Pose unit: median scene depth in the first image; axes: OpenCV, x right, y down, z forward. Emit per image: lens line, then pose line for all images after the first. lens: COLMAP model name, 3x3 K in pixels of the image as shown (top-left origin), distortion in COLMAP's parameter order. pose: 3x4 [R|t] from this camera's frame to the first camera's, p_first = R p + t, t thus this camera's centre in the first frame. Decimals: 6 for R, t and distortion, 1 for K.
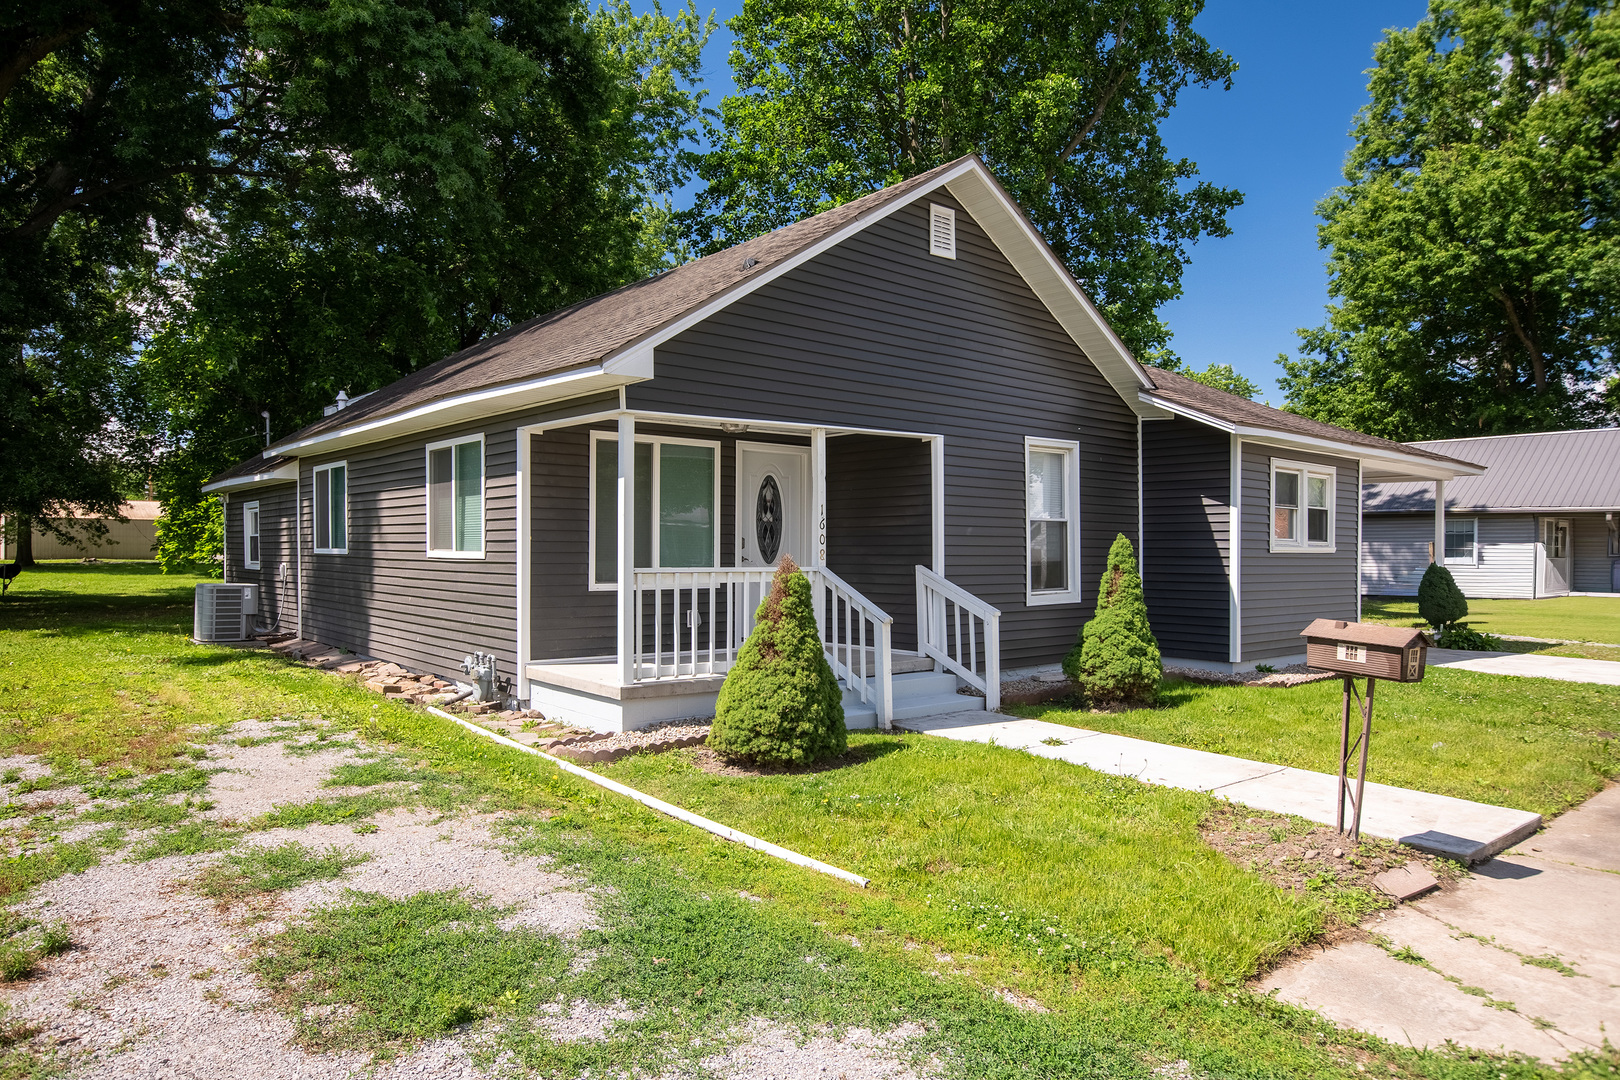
lens RADIAL K [[993.3, 0, 809.8], [0, 993.3, 570.9], [0, 0, 1]] dist [-0.001830, -0.000415]
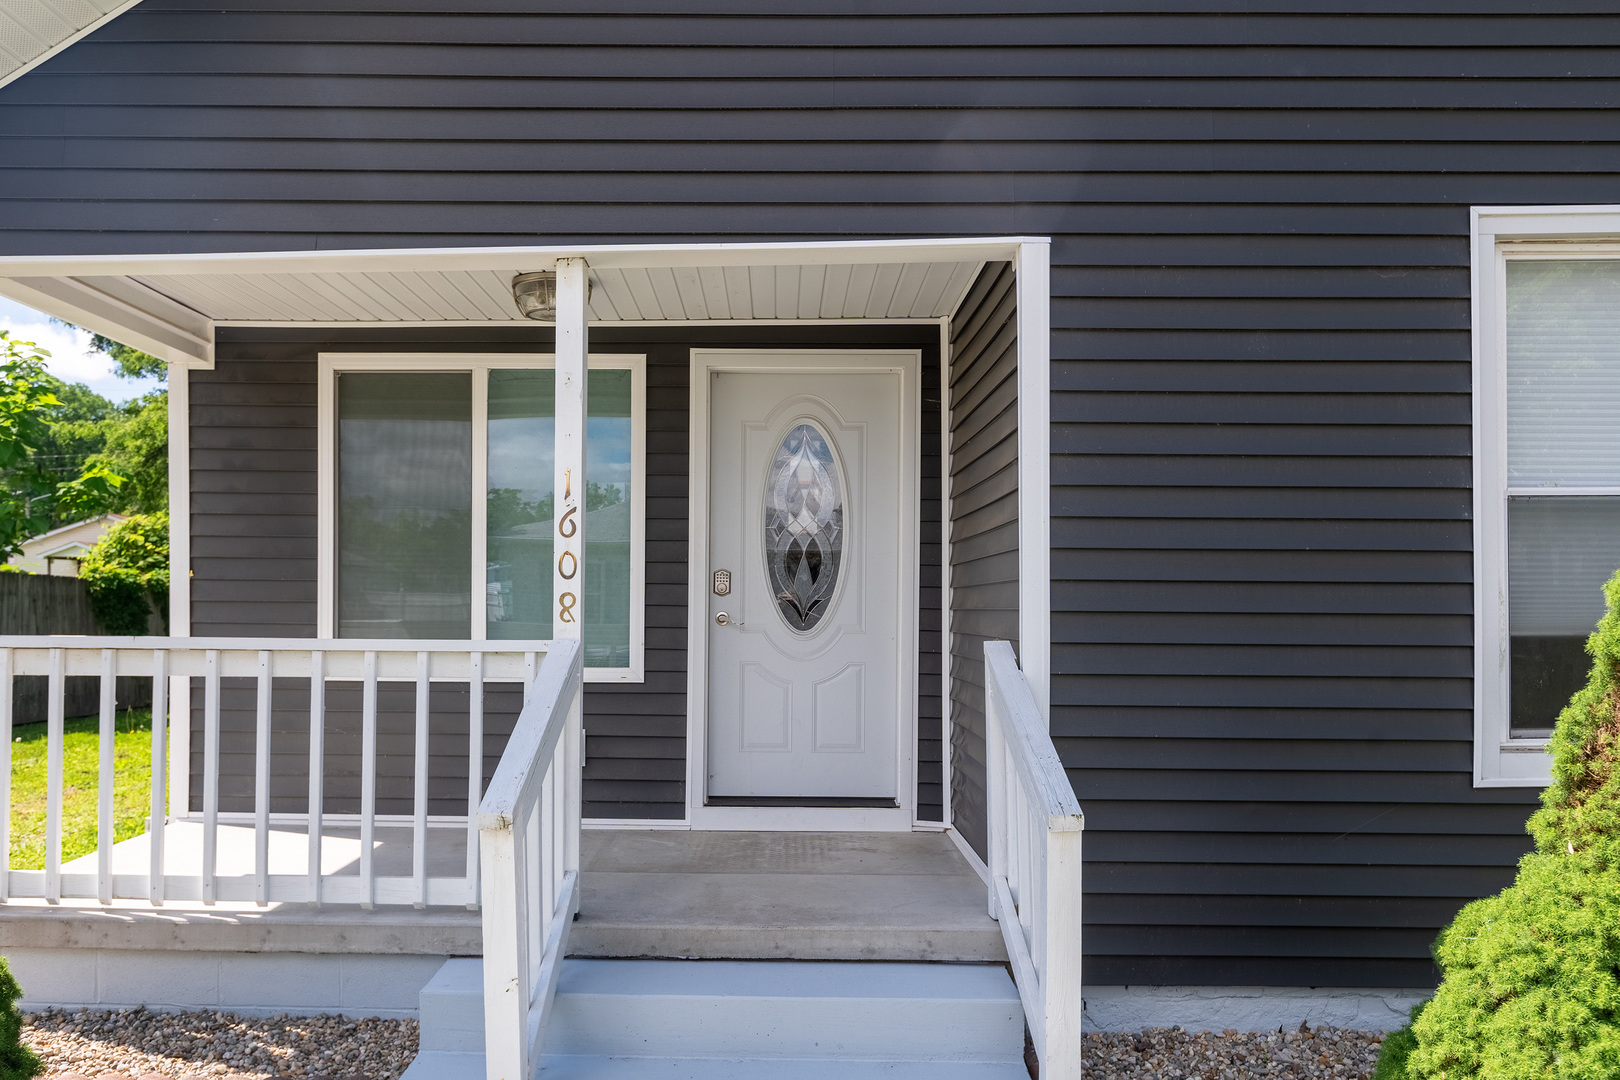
lens RADIAL K [[1247.3, 0, 759.0], [0, 1247.3, 565.0], [0, 0, 1]] dist [0.008603, 0.002569]
pose [[0.751728, -0.019621, -0.659182, 0.323665], [-0.017349, 0.998623, -0.049509, -0.009038], [0.659245, 0.048654, 0.750352, 0.629795]]
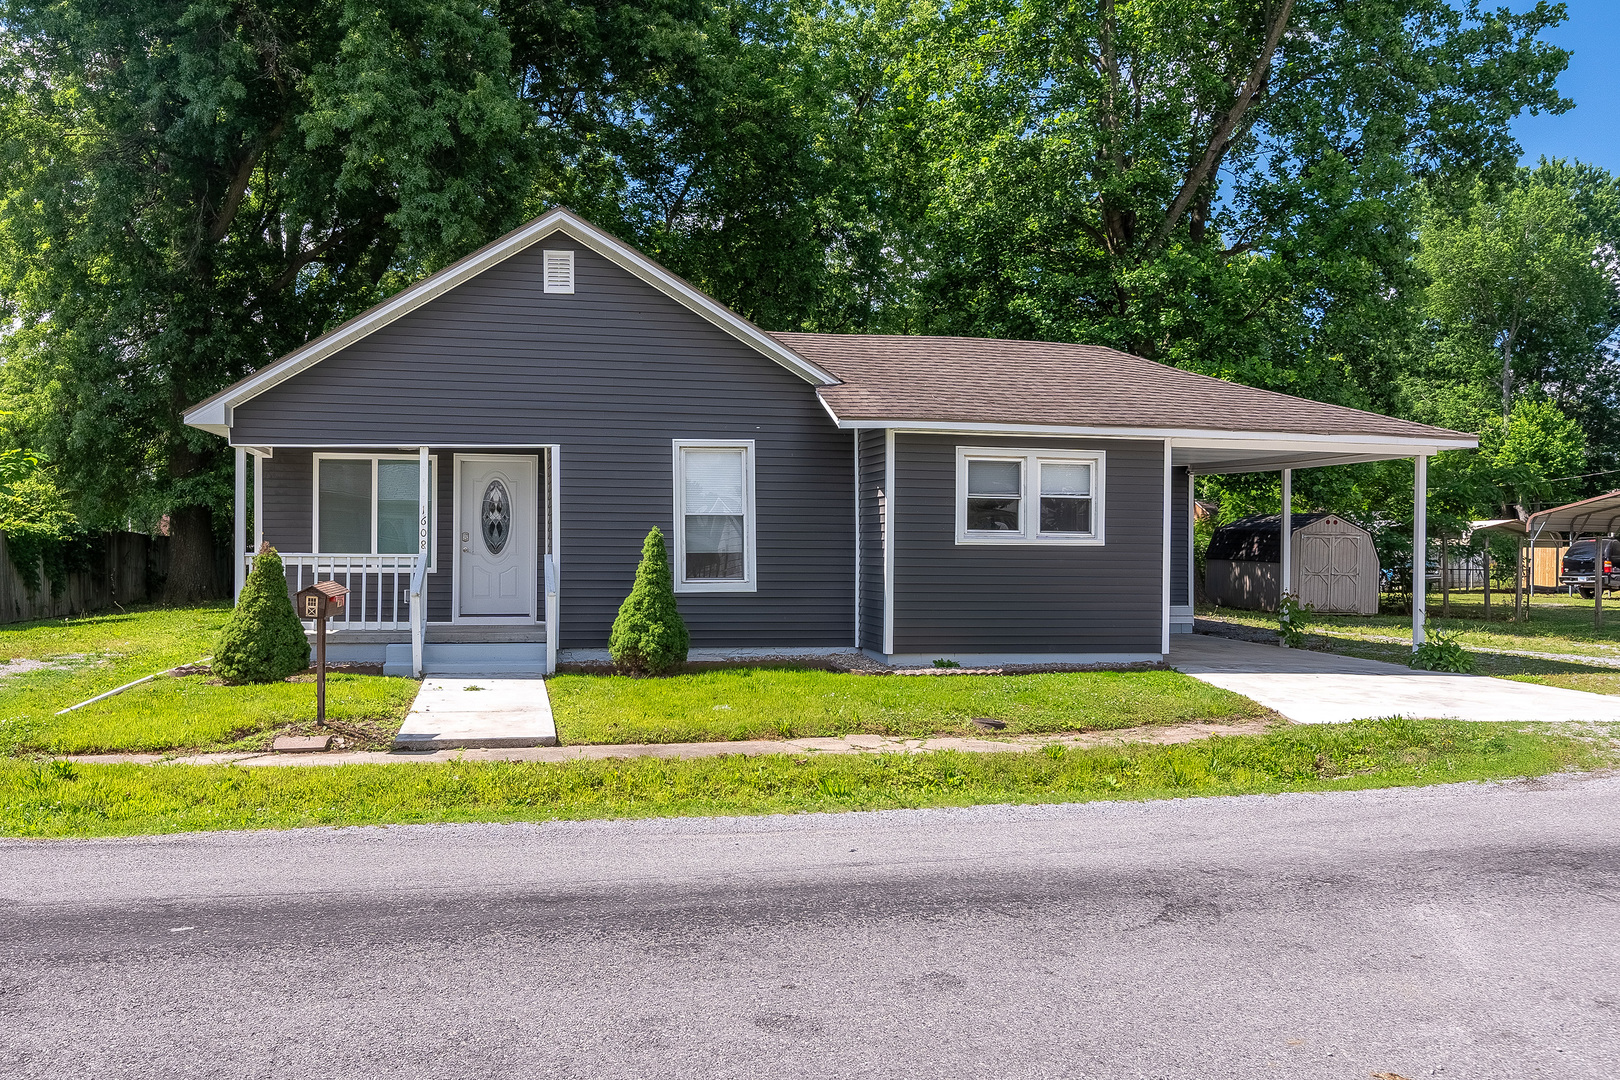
lens RADIAL K [[1247.3, 0, 759.0], [0, 1247.3, 565.0], [0, 0, 1]] dist [0.008603, 0.002569]
pose [[0.883963, 0.005285, -0.467527, 1.016263], [-0.012478, 0.999847, -0.012291, 0.021895], [0.467391, 0.016698, 0.883893, -0.191525]]
